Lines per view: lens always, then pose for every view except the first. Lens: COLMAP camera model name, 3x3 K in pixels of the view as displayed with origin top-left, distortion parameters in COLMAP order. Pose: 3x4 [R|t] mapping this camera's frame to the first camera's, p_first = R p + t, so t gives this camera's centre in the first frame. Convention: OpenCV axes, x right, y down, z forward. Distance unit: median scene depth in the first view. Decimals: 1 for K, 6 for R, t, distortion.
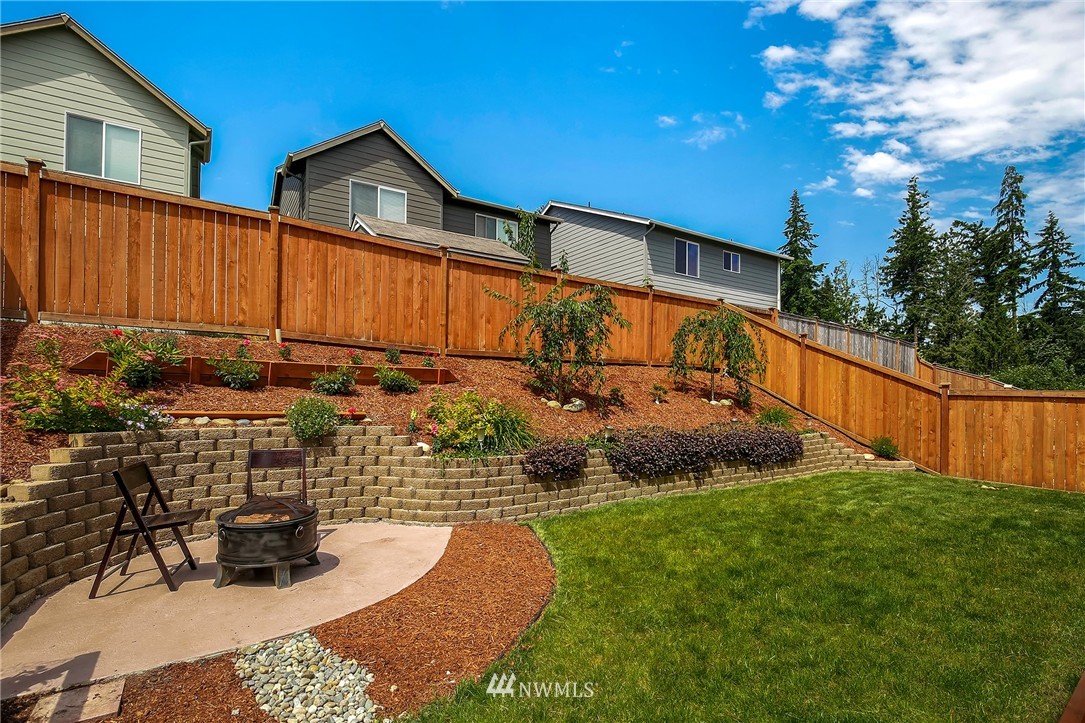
lens RADIAL K [[507.7, 0, 551.0], [0, 507.7, 391.4], [0, 0, 1]] dist [-0.042694, 0.016370]
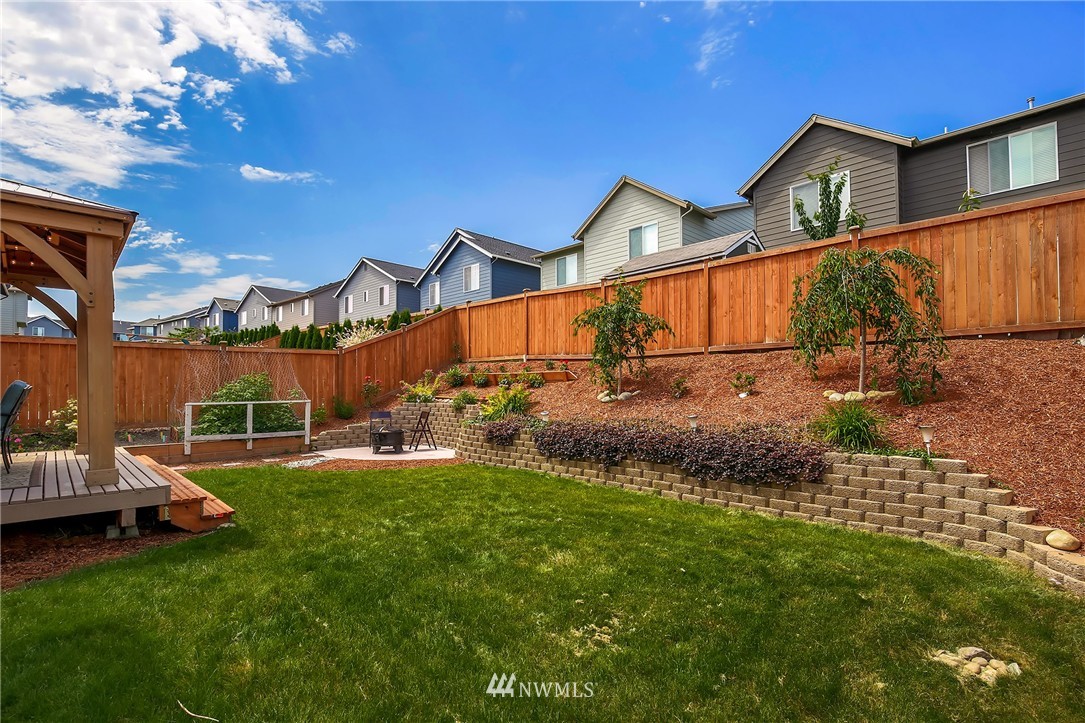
lens RADIAL K [[507.7, 0, 551.0], [0, 507.7, 391.4], [0, 0, 1]] dist [-0.042694, 0.016370]
pose [[0.174413, -0.011220, -0.984609, 1.320872], [0.005619, 0.999930, -0.010399, 0.033041], [0.984657, -0.003719, 0.174464, 0.792023]]
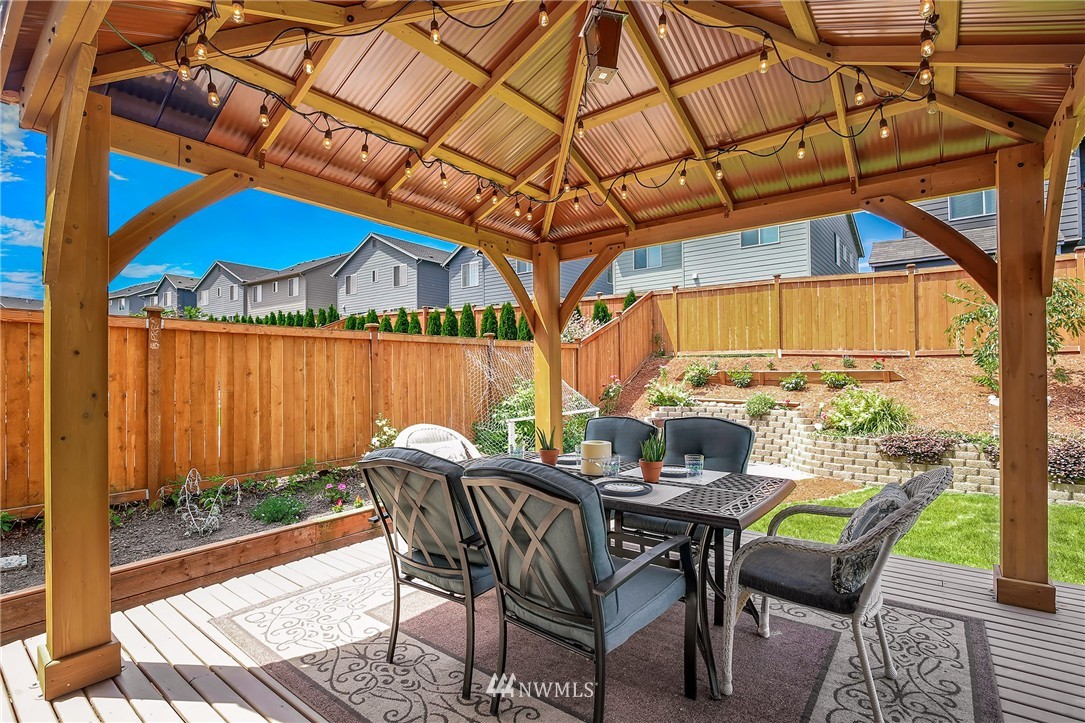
lens RADIAL K [[507.7, 0, 551.0], [0, 507.7, 391.4], [0, 0, 1]] dist [-0.042694, 0.016370]
pose [[0.294695, 0.018430, -0.955414, 0.787442], [0.011649, 0.999670, 0.022877, -0.033666], [0.955520, -0.017872, 0.294383, -0.181655]]
